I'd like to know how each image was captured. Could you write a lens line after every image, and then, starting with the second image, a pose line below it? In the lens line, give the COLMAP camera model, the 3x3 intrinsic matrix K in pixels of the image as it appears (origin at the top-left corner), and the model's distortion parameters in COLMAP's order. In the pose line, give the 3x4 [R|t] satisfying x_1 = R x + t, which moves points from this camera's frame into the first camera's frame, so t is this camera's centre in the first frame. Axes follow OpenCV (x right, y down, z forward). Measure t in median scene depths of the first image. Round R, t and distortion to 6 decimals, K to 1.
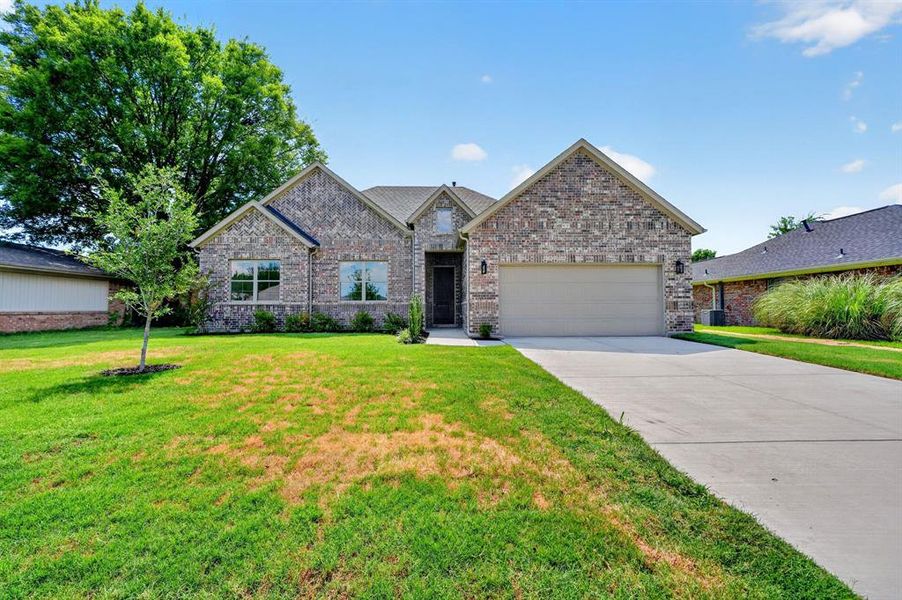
lens RADIAL K [[352.2, 0, 454.1], [0, 352.2, 290.9], [0, 0, 1]] dist [-0.002924, -0.000309]
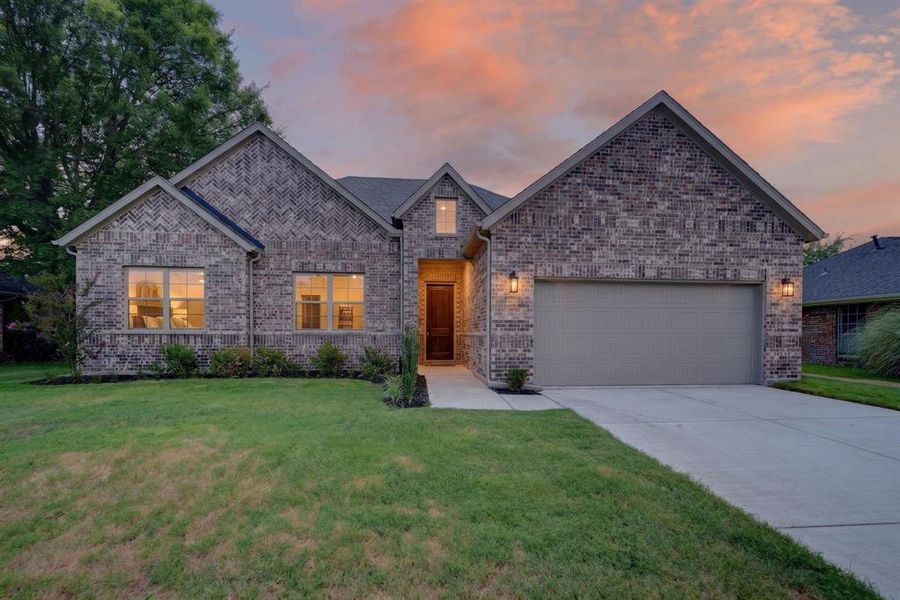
lens RADIAL K [[349.0, 0, 452.3], [0, 349.0, 329.6], [0, 0, 1]] dist [-0.001995, -0.000129]
pose [[0.997495, 0.008449, 0.070224, -0.069211], [-0.011560, 0.998964, 0.044016, -0.005638], [-0.069780, -0.044718, 0.996560, 0.323462]]
